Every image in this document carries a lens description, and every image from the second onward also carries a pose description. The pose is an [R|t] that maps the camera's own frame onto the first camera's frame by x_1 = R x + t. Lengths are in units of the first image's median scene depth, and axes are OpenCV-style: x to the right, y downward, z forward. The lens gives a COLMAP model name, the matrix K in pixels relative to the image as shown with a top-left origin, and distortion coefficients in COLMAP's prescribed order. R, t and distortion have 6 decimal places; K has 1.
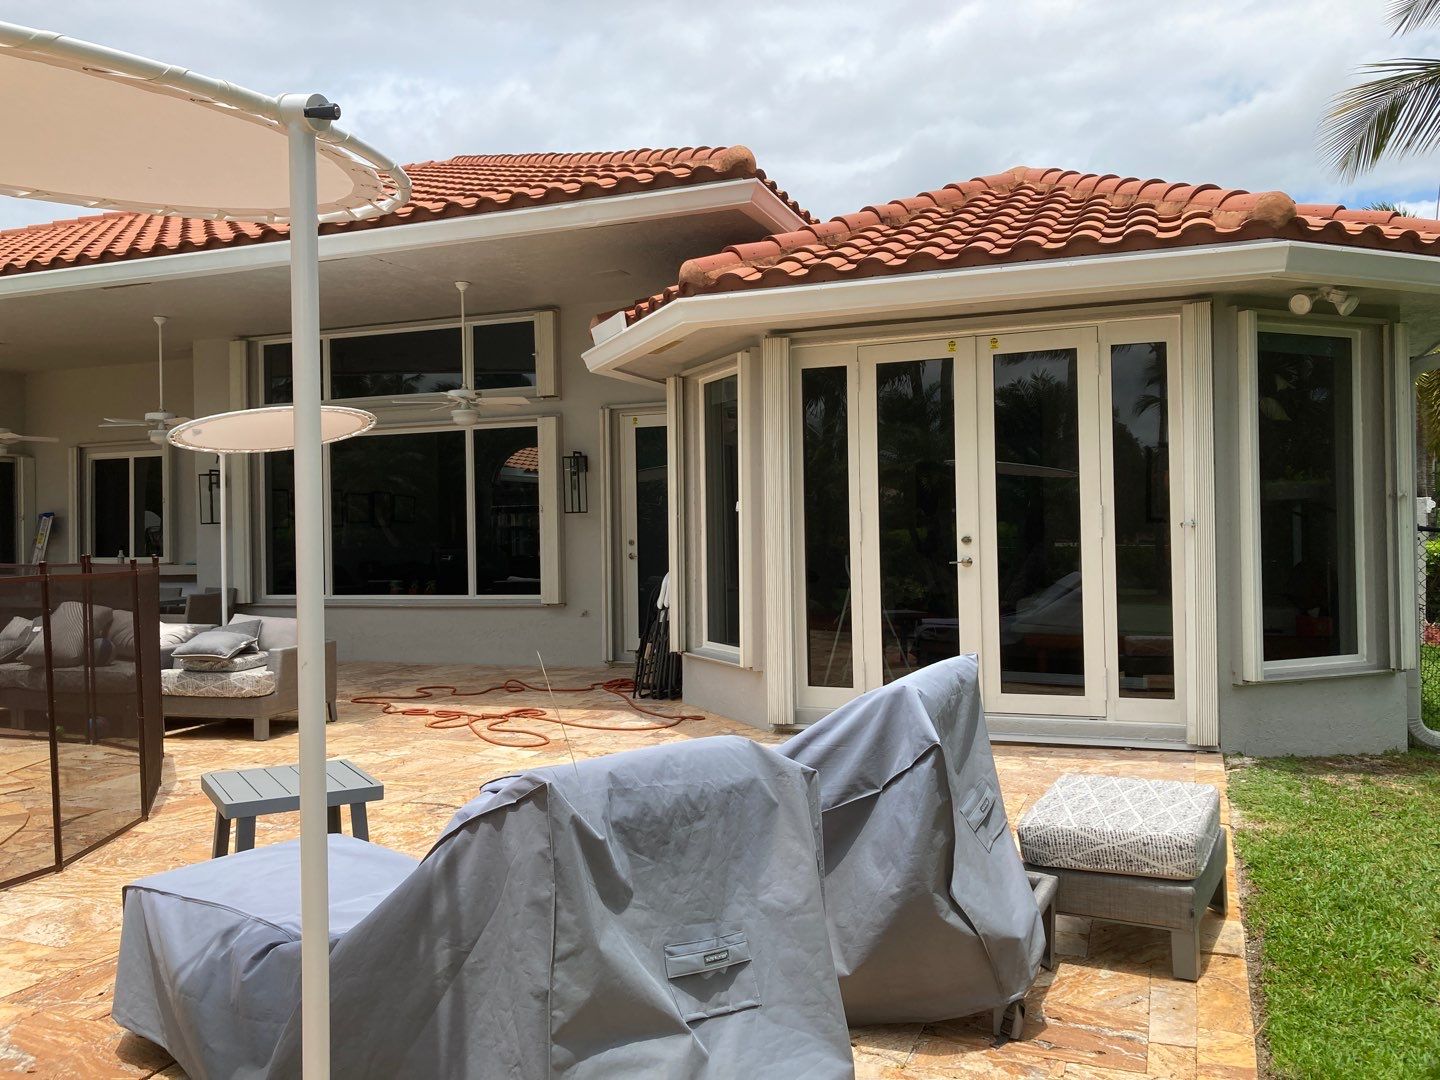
lens RADIAL K [[903.5, 0, 648.4], [0, 903.5, 515.4], [0, 0, 1]] dist [0.033810, -0.001890]
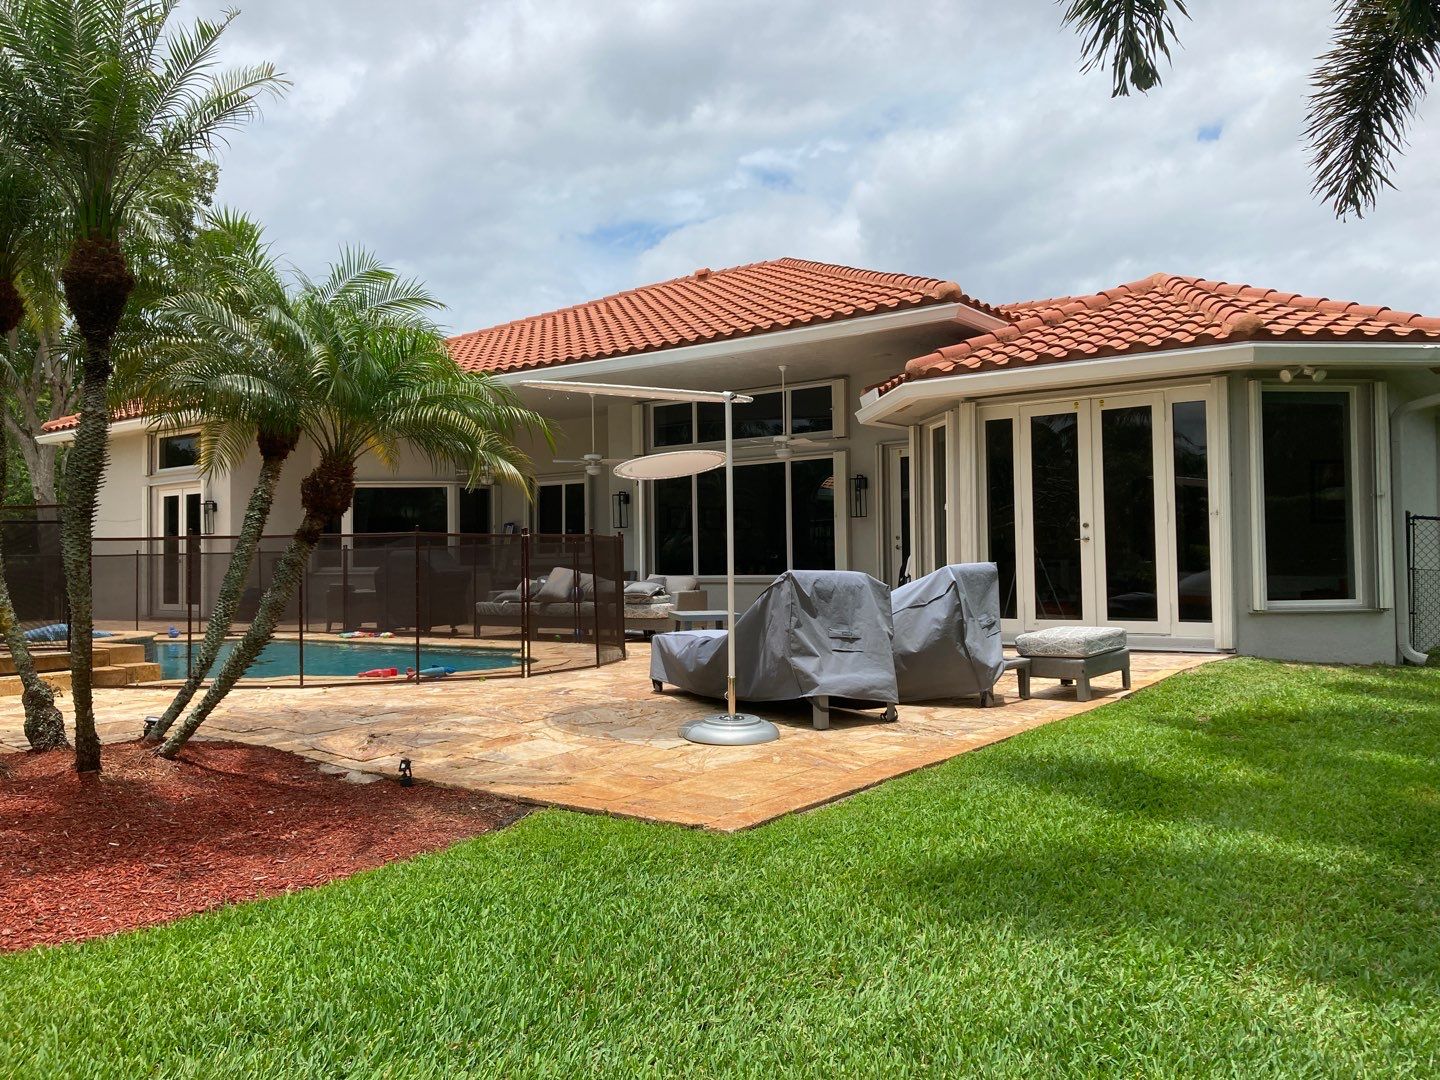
lens RADIAL K [[970.9, 0, 720.0], [0, 970.9, 540.0], [0, 0, 1]] dist [0.012798, 0.002808]
pose [[0.959837, 0.001579, -0.280554, 0.199420], [-0.003367, 0.999977, -0.005891, 0.061250], [0.280538, 0.006599, 0.959820, -0.782626]]
